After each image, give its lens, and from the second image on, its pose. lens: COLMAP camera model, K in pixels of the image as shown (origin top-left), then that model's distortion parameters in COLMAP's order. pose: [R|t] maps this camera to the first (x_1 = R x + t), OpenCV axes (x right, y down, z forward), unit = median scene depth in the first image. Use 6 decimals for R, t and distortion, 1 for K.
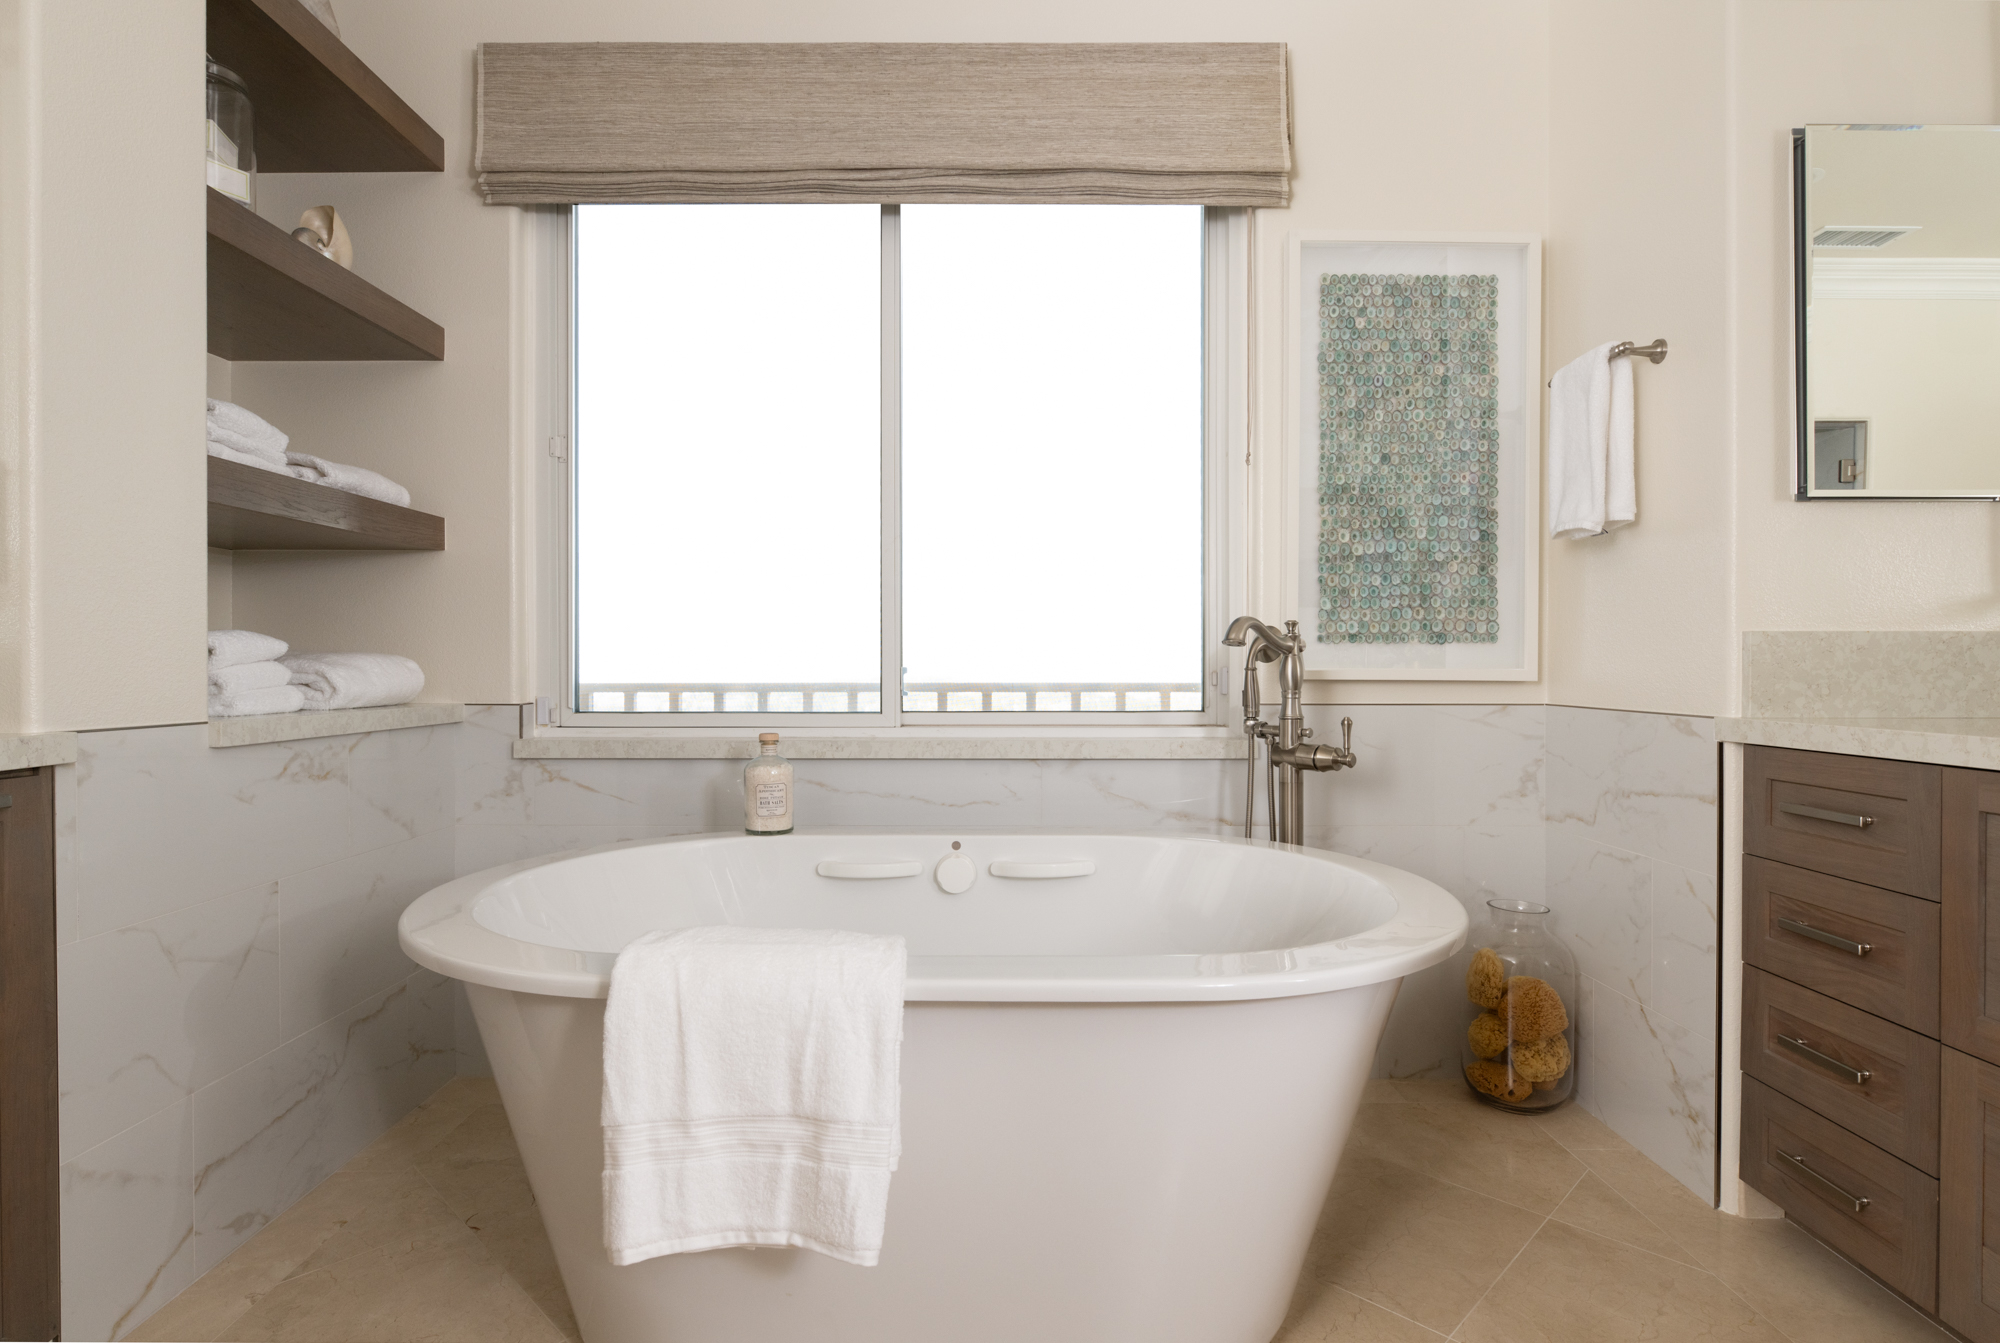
lens RADIAL K [[1029.4, 0, 996.9], [0, 1029.4, 665.5], [0, 0, 1]] dist [-0.008846, 0.000510]
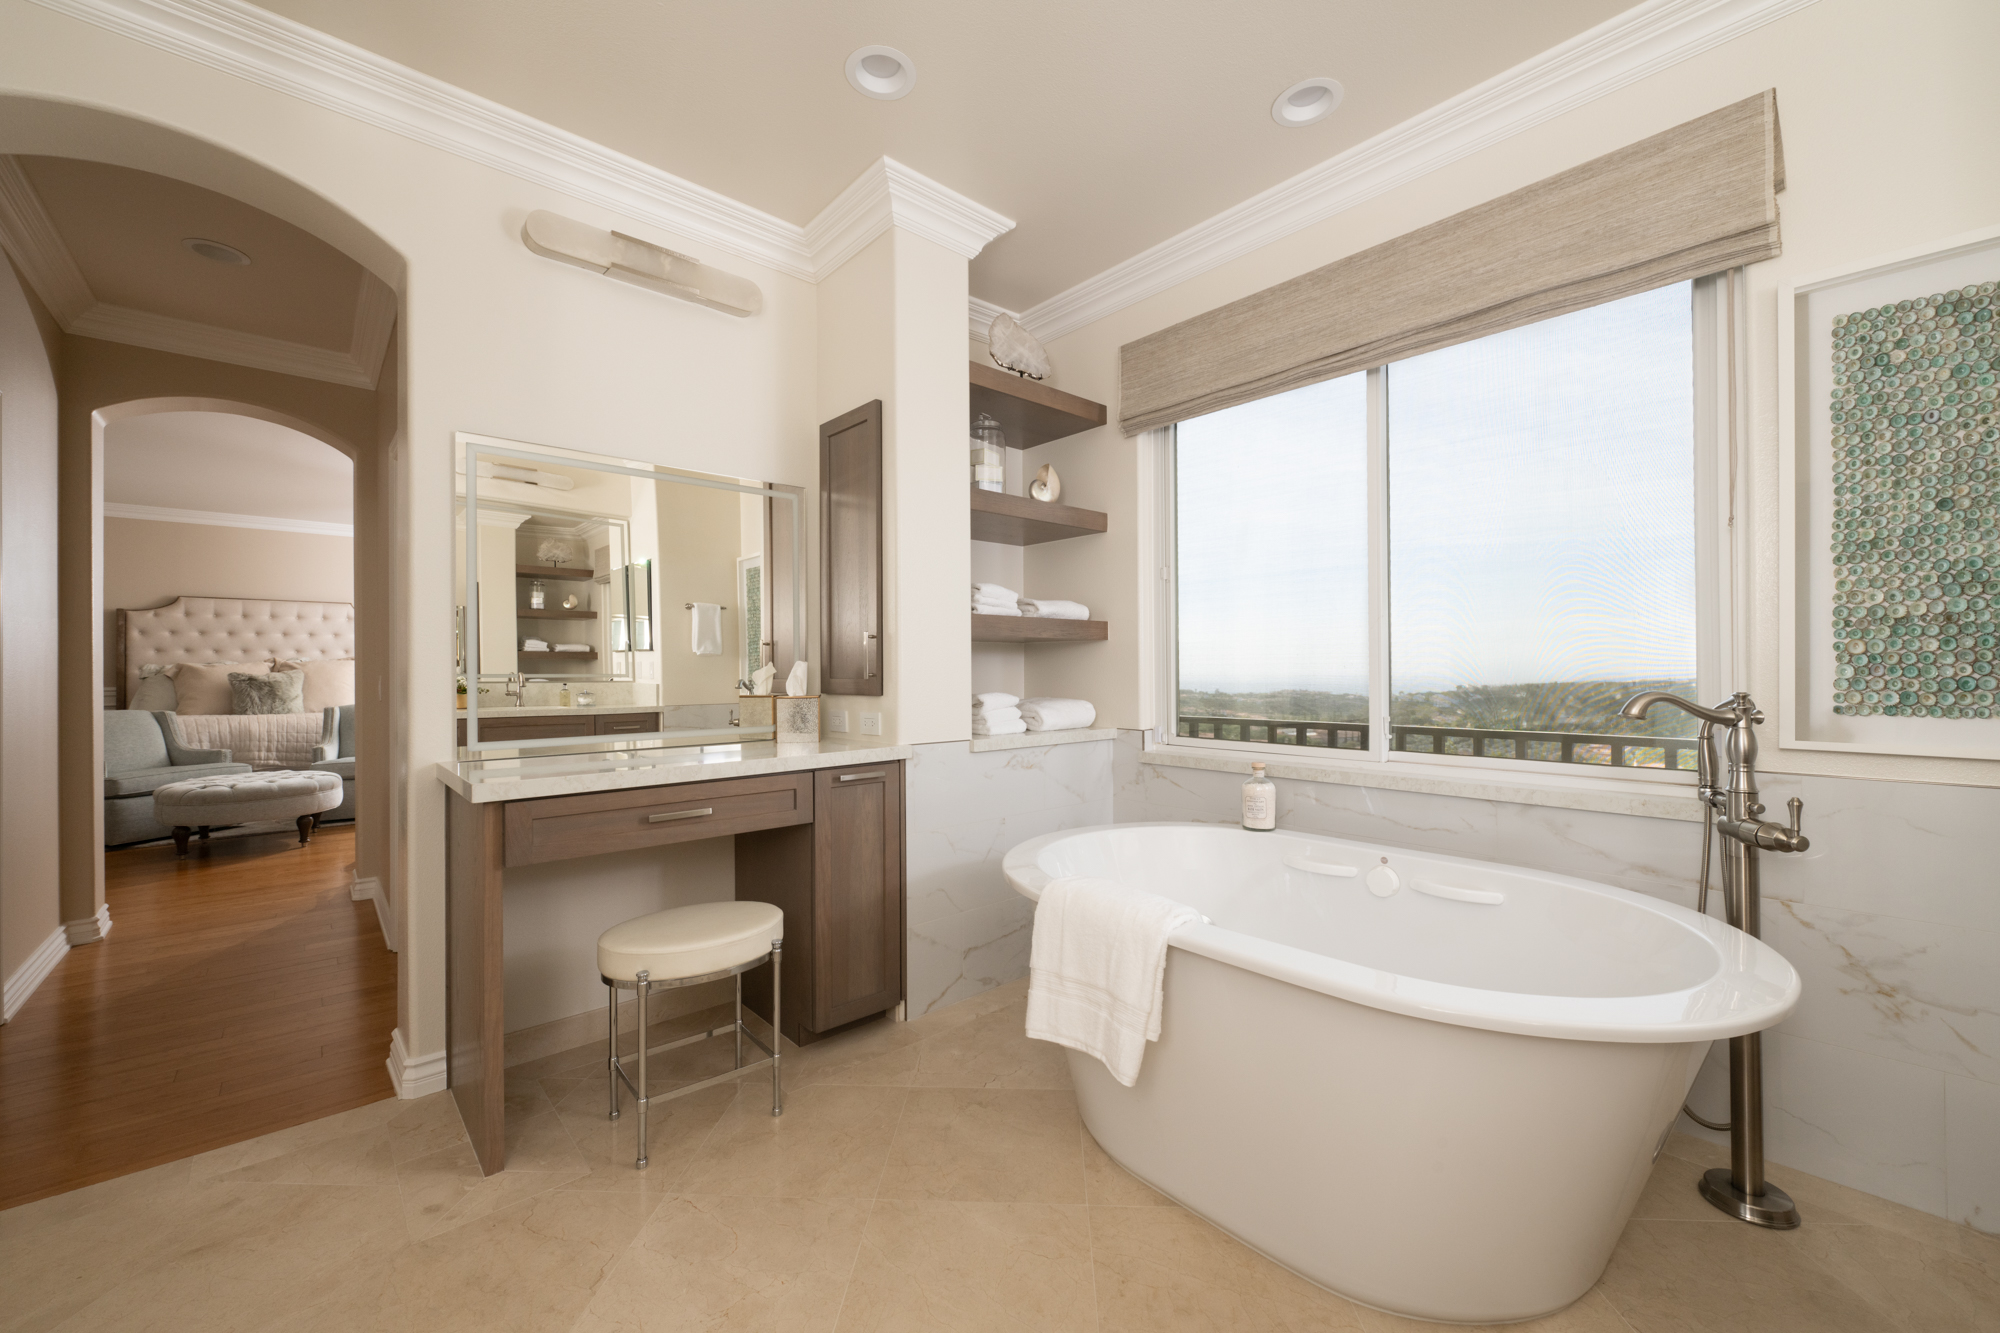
lens RADIAL K [[789.7, 0, 1000.0], [0, 789.7, 666.5], [0, 0, 1]] dist [0.011299, -0.000067]
pose [[0.666040, -0.004089, -0.745905, 0.383768], [0.002305, 0.999991, -0.003424, -0.070327], [0.745913, 0.000561, 0.666043, -0.040471]]
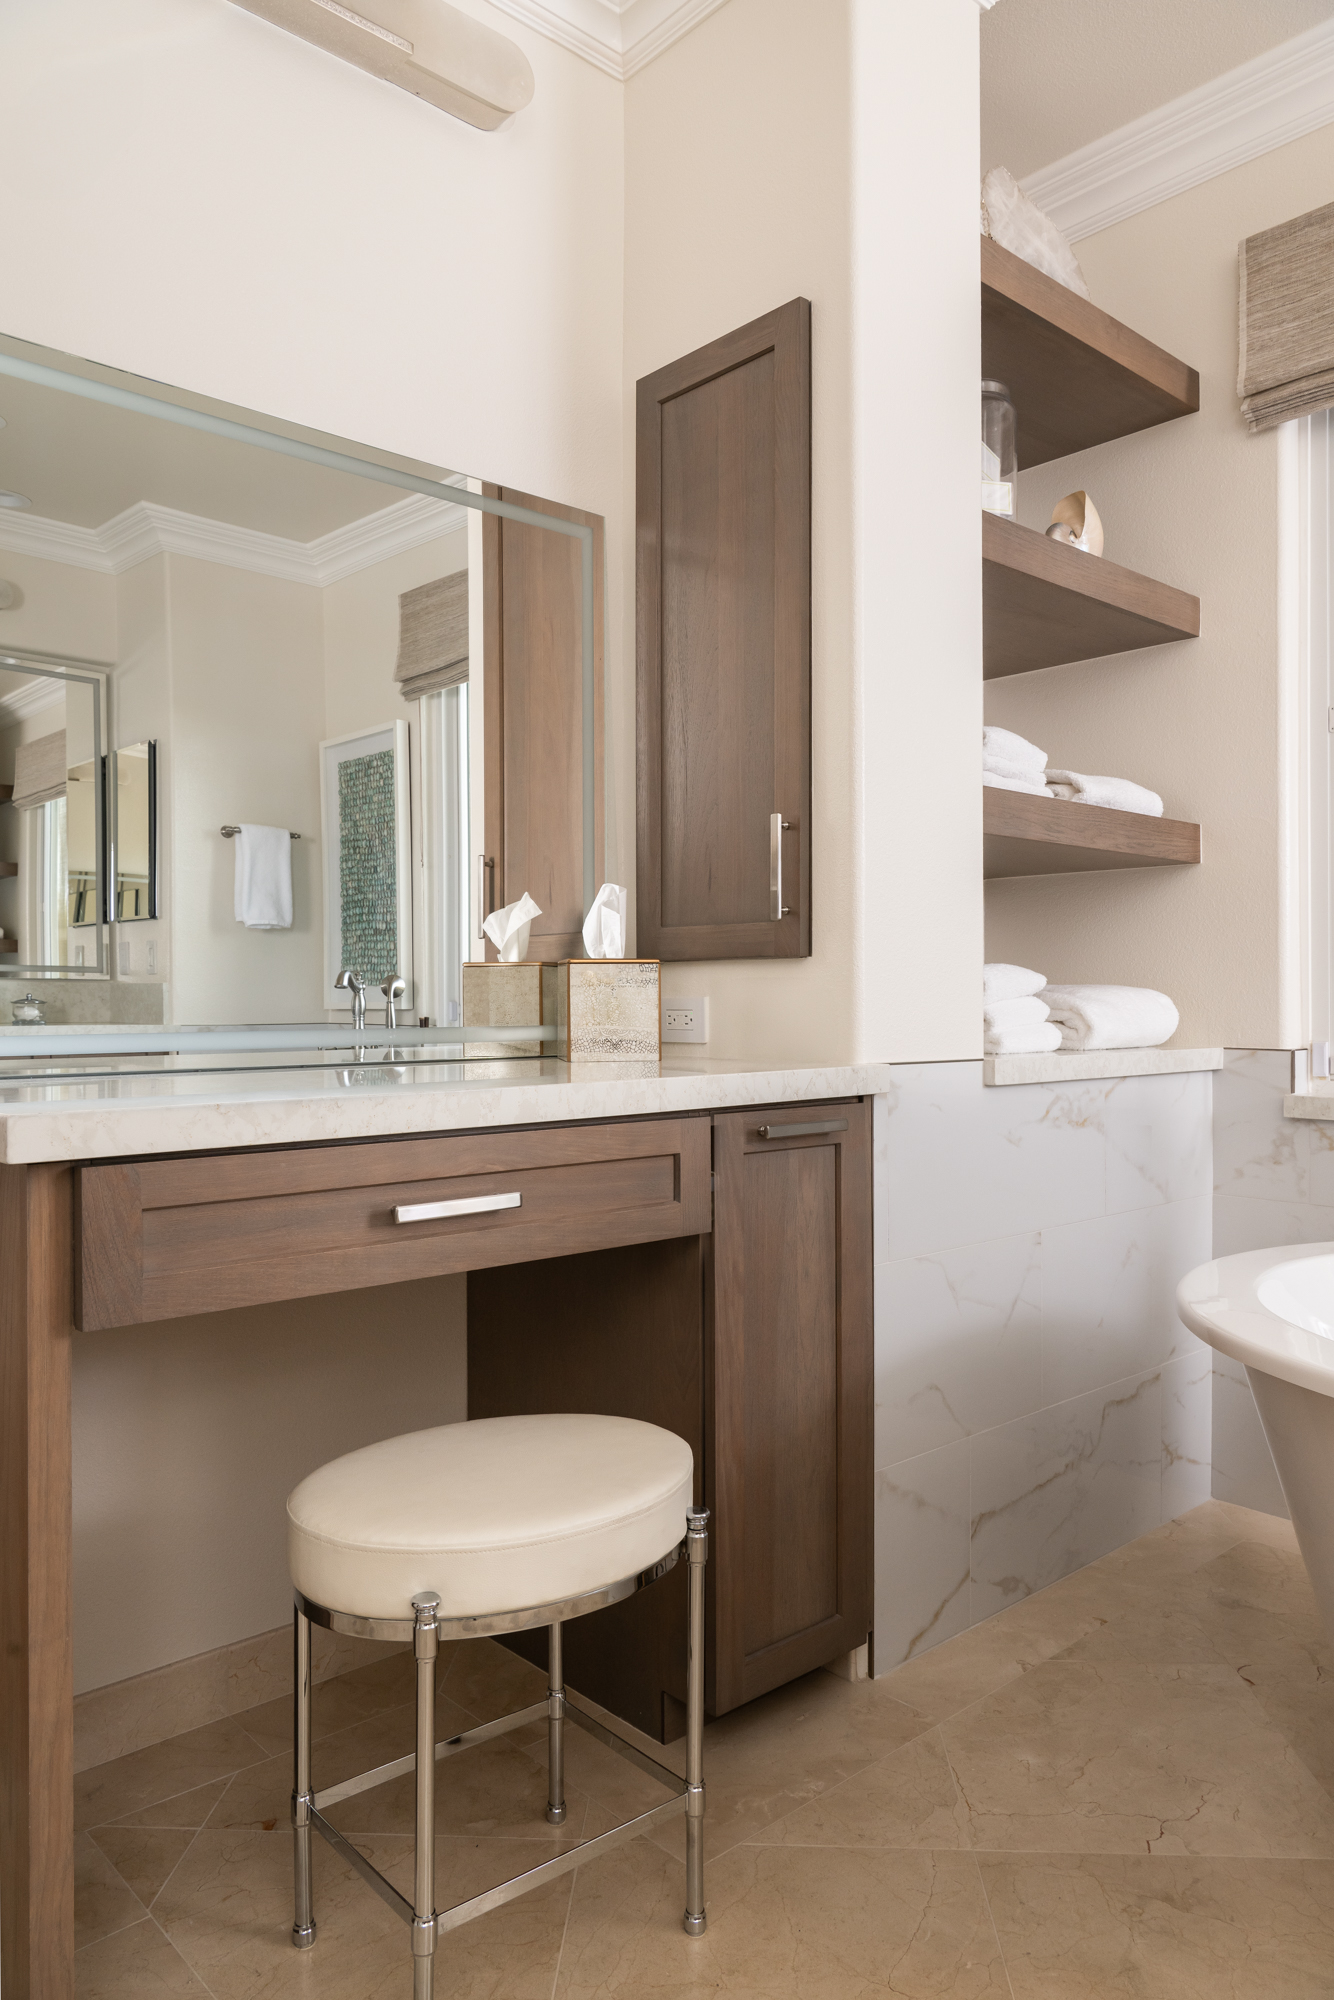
lens RADIAL K [[1364.7, 0, 680.6], [0, 1364.7, 998.0], [0, 0, 1]] dist [-0.000135, 0.001887]
pose [[0.676185, -0.000050, -0.736732, -0.005595], [-0.002421, 0.999994, -0.002290, 0.000812], [0.736728, 0.003332, 0.676181, -0.070984]]
